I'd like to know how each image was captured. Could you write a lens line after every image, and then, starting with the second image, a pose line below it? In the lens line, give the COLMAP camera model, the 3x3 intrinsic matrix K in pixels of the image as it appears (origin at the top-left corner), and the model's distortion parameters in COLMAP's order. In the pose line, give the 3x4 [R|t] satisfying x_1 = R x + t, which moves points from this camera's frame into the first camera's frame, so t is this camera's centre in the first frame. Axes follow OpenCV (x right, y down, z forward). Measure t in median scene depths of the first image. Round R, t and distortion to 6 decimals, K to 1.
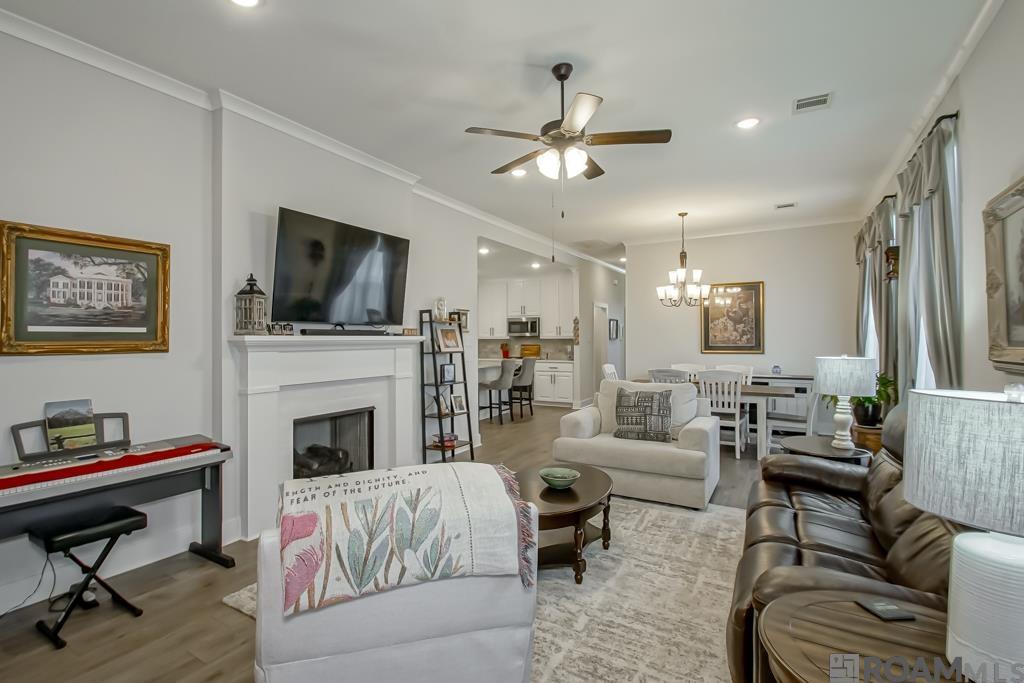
lens RADIAL K [[474.1, 0, 481.7], [0, 474.1, 338.8], [0, 0, 1]] dist [-0.001247, -0.000277]
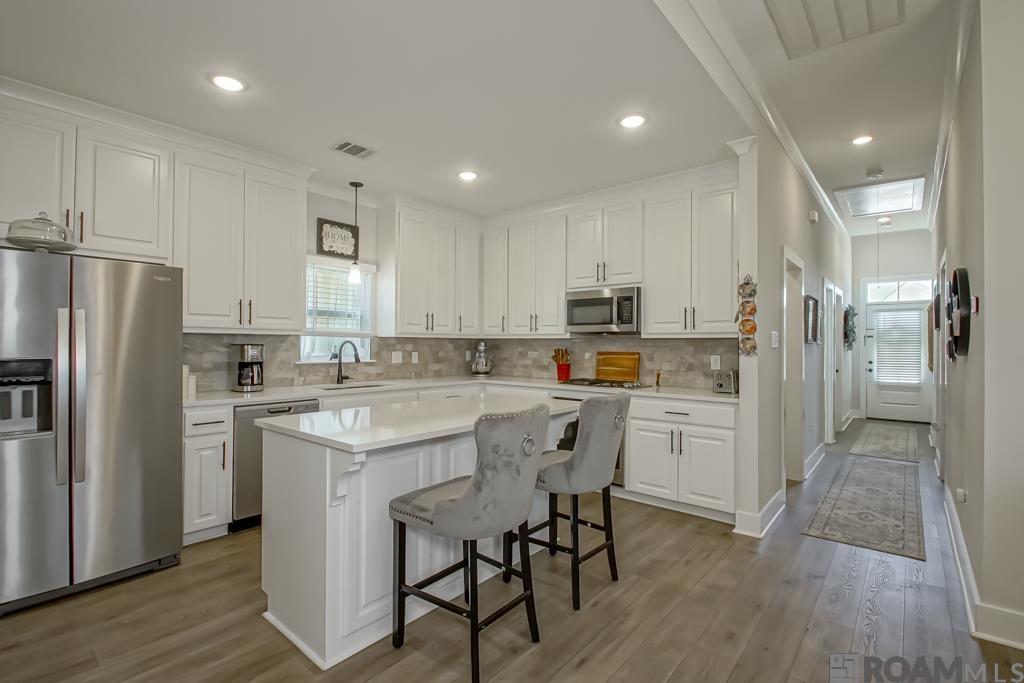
lens RADIAL K [[468.8, 0, 501.3], [0, 468.8, 338.8], [0, 0, 1]] dist [-0.001589, -0.000794]
pose [[0.988485, 0.008255, -0.151094, 0.068747], [-0.009886, 0.999901, -0.010047, 0.006249], [0.150996, 0.011425, 0.988468, 0.618548]]
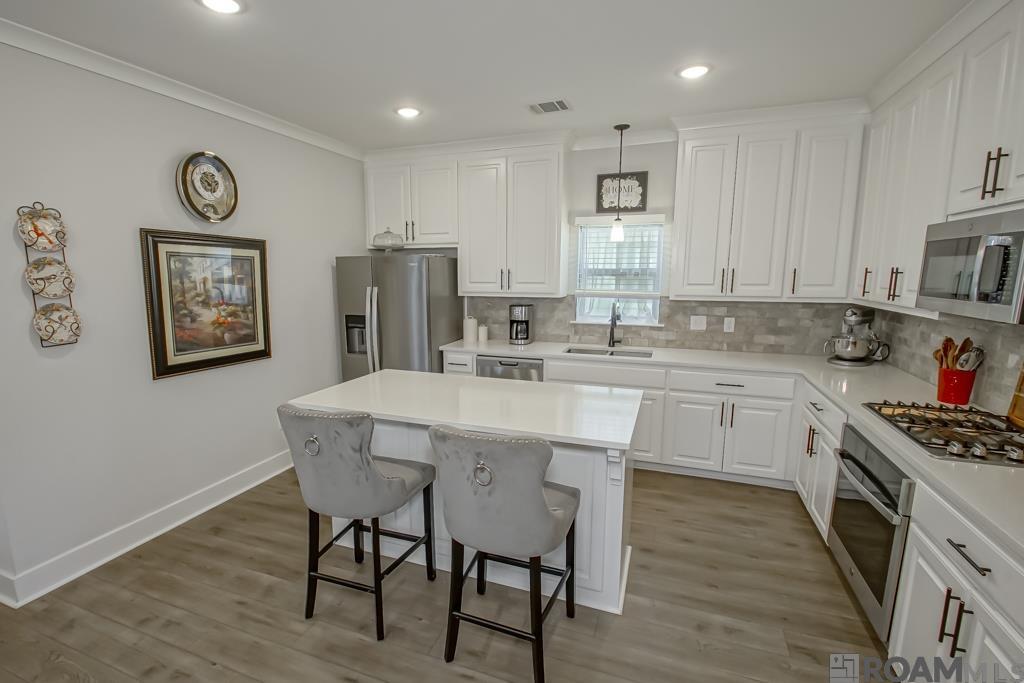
lens RADIAL K [[466.0, 0, 488.9], [0, 466.0, 347.4], [0, 0, 1]] dist [-0.001713, -0.000627]
pose [[0.201680, 0.162558, -0.965868, 0.254949], [0.002041, 0.986059, 0.166383, -0.027064], [0.979449, -0.035527, 0.198537, 0.848657]]
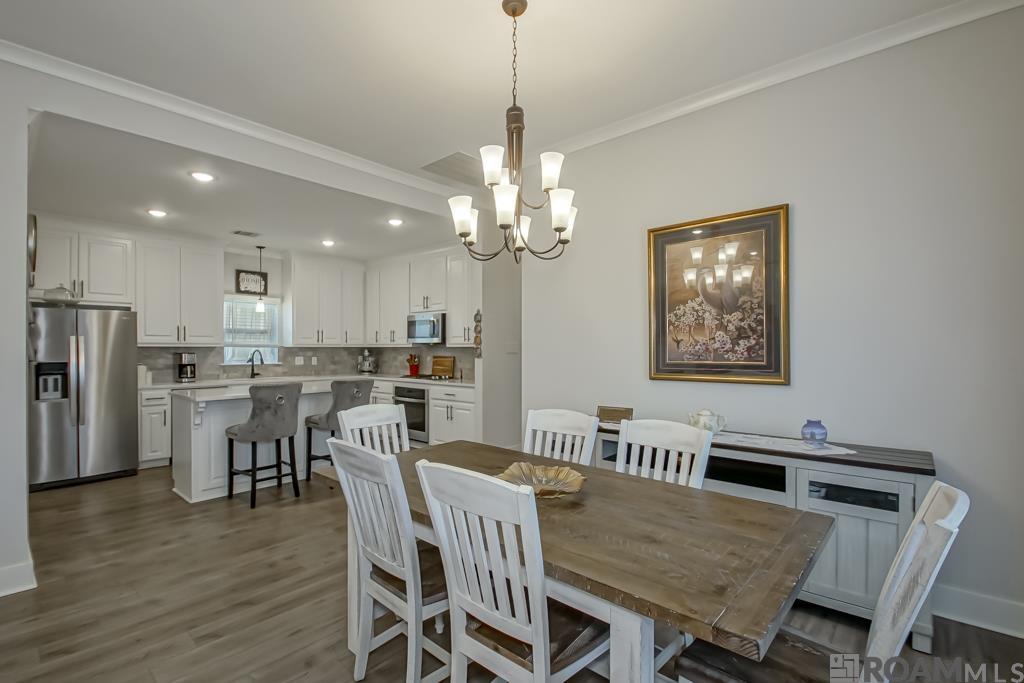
lens RADIAL K [[466.0, 0, 488.9], [0, 466.0, 347.4], [0, 0, 1]] dist [-0.001713, -0.000627]
pose [[0.983918, 0.002625, -0.178601, 0.315132], [-0.002564, 0.999997, 0.000571, -0.000011], [0.178602, -0.000104, 0.983921, 0.428788]]
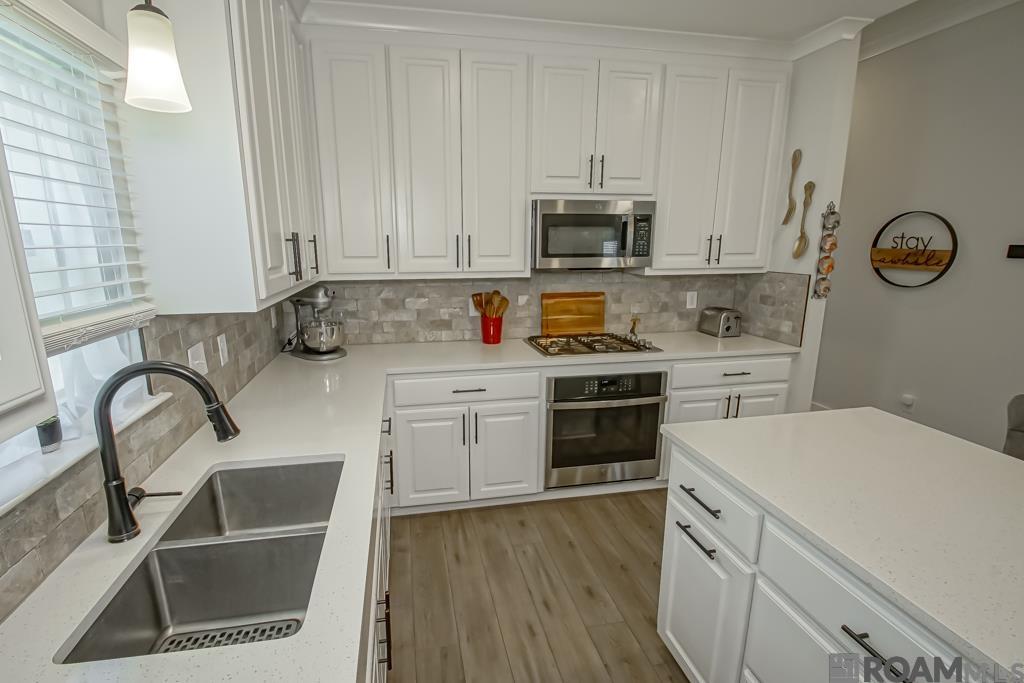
lens RADIAL K [[466.0, 0, 488.9], [0, 466.0, 347.4], [0, 0, 1]] dist [-0.001713, -0.000627]
pose [[0.726861, -0.151598, 0.669845, -0.168456], [0.001023, 0.975572, 0.219679, -0.022514], [-0.686784, -0.158991, 0.709260, 0.920623]]
